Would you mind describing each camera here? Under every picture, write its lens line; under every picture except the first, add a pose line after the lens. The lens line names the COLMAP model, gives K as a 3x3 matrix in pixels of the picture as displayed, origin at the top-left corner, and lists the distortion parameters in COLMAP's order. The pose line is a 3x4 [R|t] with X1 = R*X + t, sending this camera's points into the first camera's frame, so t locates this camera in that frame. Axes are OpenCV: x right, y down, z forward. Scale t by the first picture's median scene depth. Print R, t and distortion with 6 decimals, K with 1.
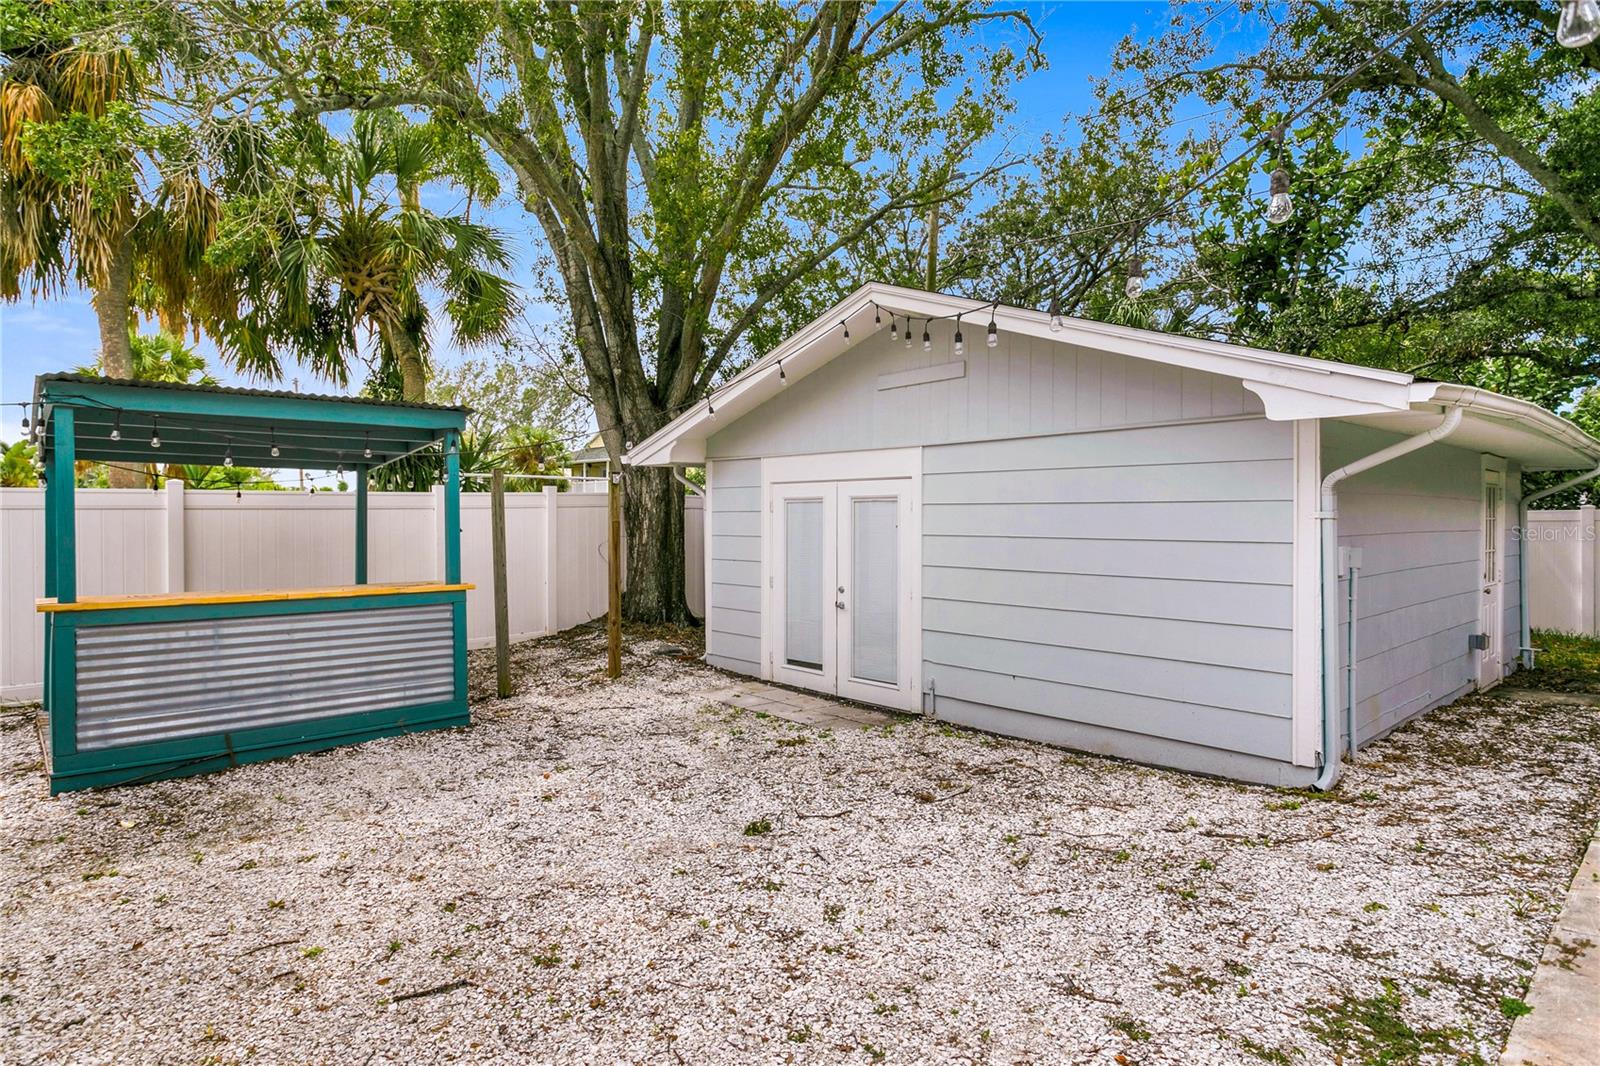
lens RADIAL K [[913.3, 0, 798.6], [0, 913.3, 527.0], [0, 0, 1]] dist [0.000128, 0.000090]
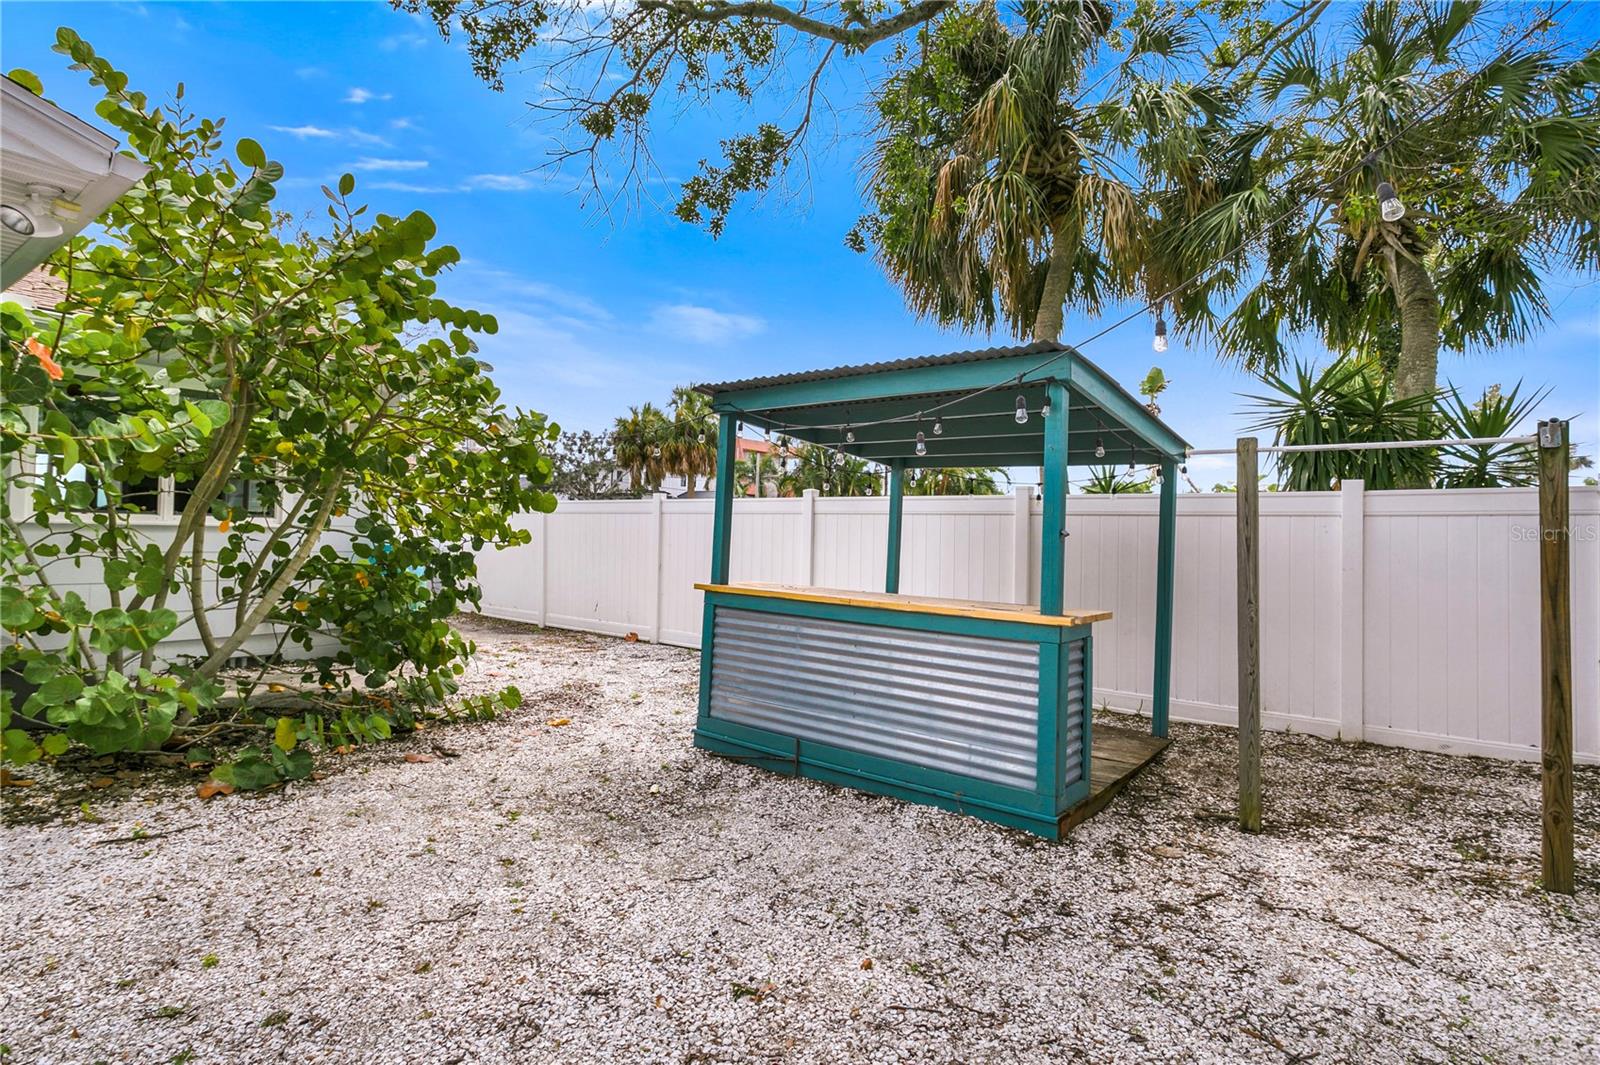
lens RADIAL K [[811.0, 0, 799.0], [0, 811.0, 526.5], [0, 0, 1]] dist [0.001090, 0.000116]
pose [[0.139531, -0.006373, -0.990197, 0.192819], [-0.041015, 0.999084, -0.012210, 0.016769], [0.989368, 0.042317, 0.139142, 0.835762]]
